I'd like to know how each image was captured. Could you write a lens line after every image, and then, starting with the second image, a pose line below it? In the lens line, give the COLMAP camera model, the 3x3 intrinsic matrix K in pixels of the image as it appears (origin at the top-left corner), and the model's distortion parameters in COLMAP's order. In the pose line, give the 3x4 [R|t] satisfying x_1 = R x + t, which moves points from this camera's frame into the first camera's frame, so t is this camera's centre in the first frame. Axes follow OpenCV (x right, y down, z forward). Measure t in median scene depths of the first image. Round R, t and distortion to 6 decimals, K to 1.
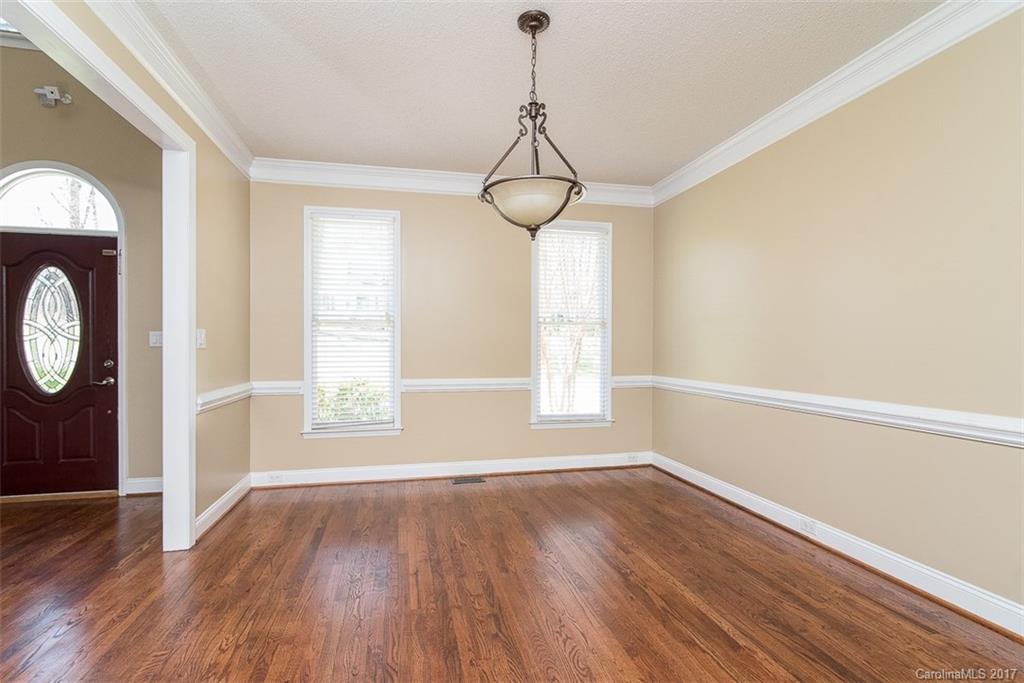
lens RADIAL K [[480.9, 0, 510.8], [0, 480.9, 349.7], [0, 0, 1]] dist [0.001454, 0.000073]
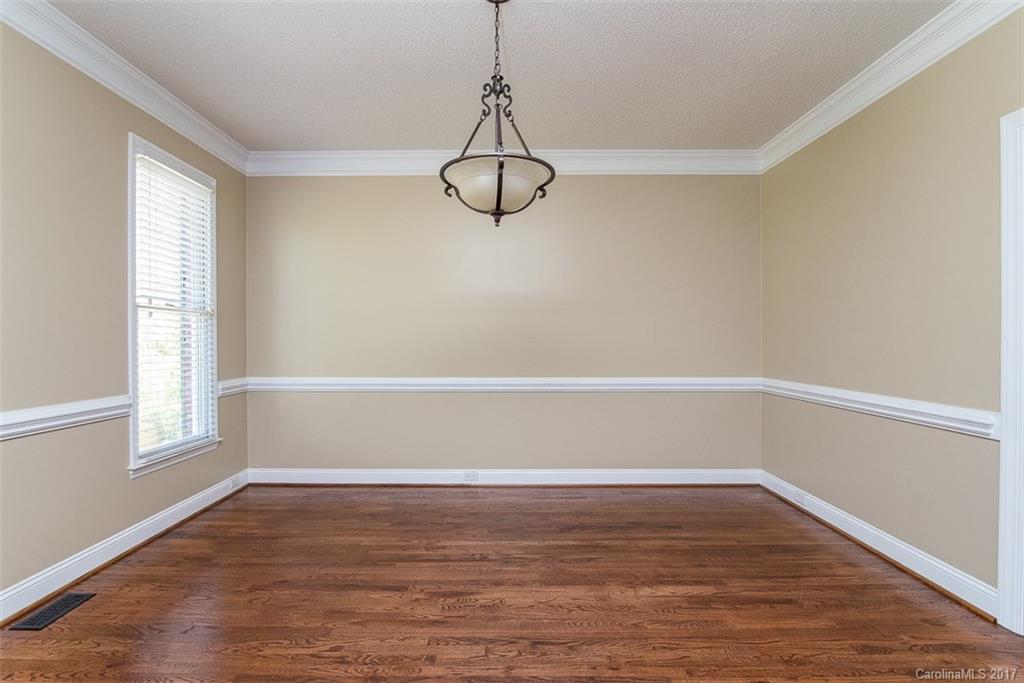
lens RADIAL K [[470.0, 0, 508.2], [0, 470.0, 346.8], [0, 0, 1]] dist [-0.021317, 0.000224]
pose [[0.222302, -0.013310, 0.974887, -0.735973], [0.009362, 0.999890, 0.011516, -0.008598], [-0.974933, 0.006567, 0.222402, 0.708497]]
